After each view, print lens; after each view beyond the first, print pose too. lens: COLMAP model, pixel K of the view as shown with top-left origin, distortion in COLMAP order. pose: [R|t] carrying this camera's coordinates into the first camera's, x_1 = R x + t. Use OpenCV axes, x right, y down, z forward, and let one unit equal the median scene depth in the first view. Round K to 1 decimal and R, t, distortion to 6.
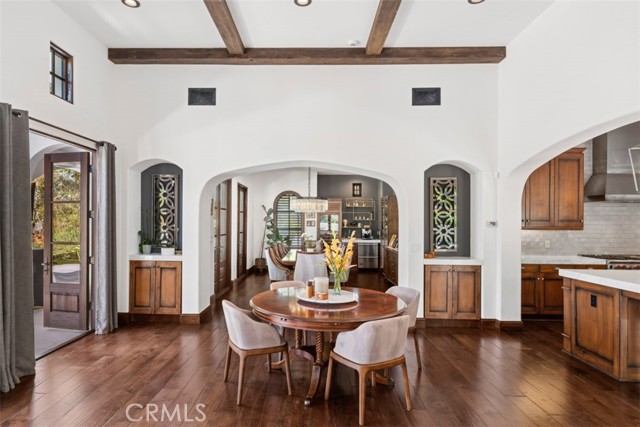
lens RADIAL K [[403.9, 0, 319.7], [0, 403.9, 220.6], [0, 0, 1]] dist [0.003953, 0.001563]
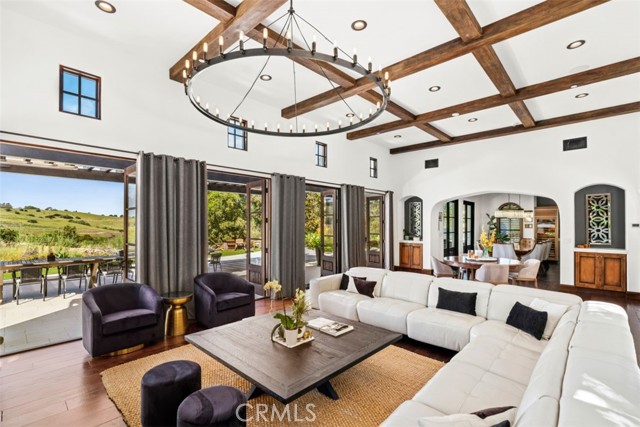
lens RADIAL K [[285.5, 0, 318.4], [0, 285.5, 222.6], [0, 0, 1]] dist [-0.018070, -0.000156]
pose [[0.745572, -0.008940, -0.666366, 0.227907], [0.004252, 0.999953, -0.008659, 0.002110], [0.666412, 0.003622, 0.745575, -0.434171]]
